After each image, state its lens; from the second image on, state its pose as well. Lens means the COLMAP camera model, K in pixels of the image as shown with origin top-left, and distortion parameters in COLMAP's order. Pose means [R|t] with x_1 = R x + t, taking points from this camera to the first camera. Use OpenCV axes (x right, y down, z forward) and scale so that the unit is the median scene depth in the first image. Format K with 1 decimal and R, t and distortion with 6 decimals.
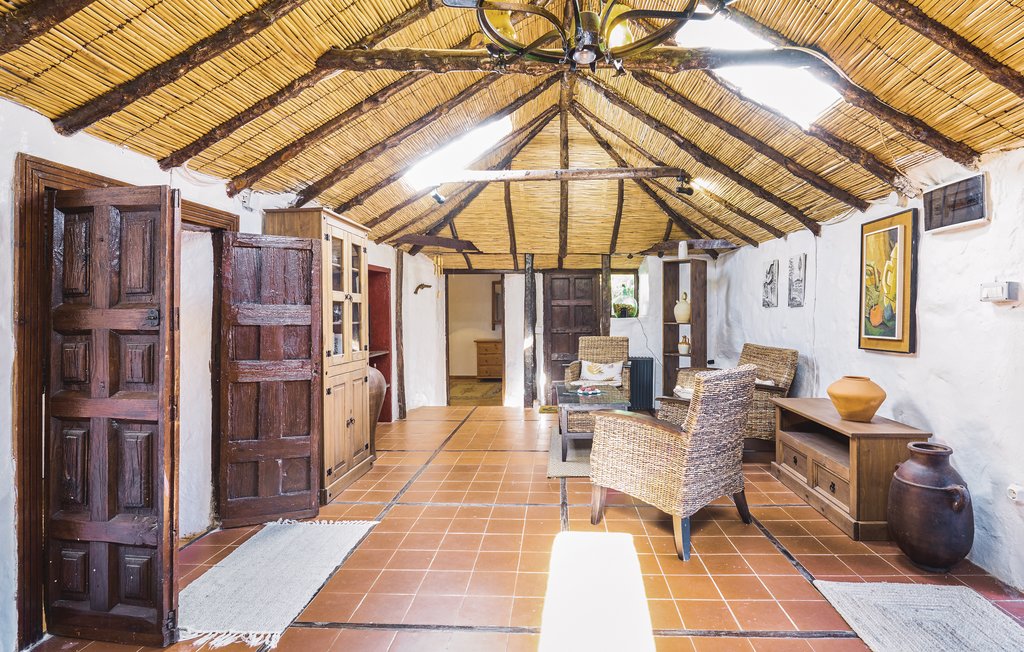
lens RADIAL K [[590.6, 0, 512.0], [0, 590.6, 326.0], [0, 0, 1]] dist [-0.000085, -0.000142]
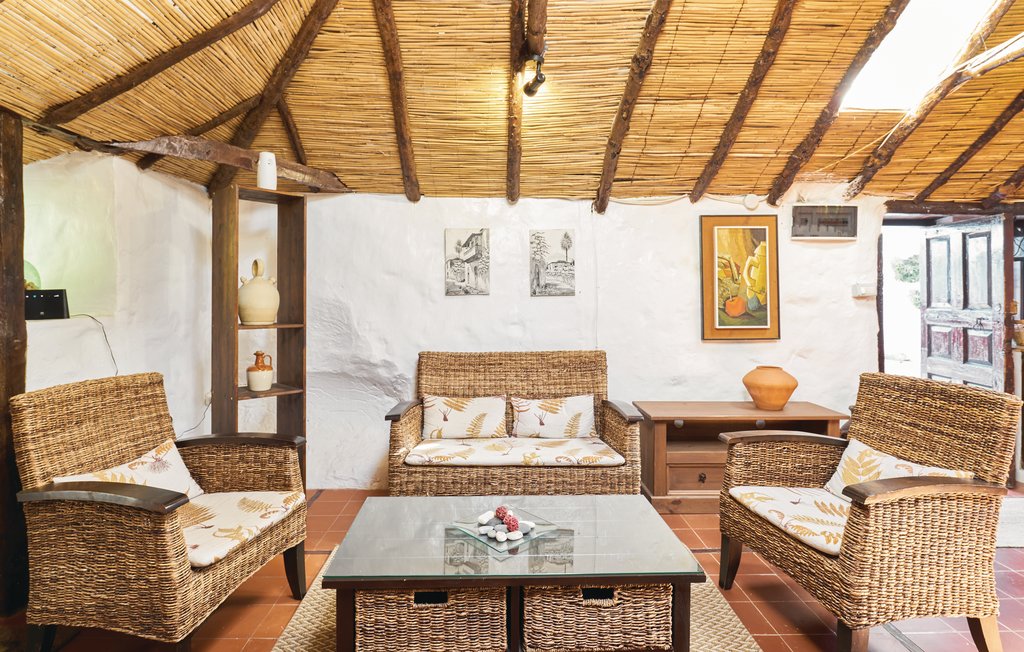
lens RADIAL K [[524.8, 0, 496.6], [0, 524.8, 302.9], [0, 0, 1]] dist [-0.001511, -0.000331]
pose [[-0.115542, -0.001394, 0.993302, -0.269393], [0.019576, 0.999802, 0.003680, -0.036763], [-0.993110, 0.019870, -0.115492, 1.557690]]
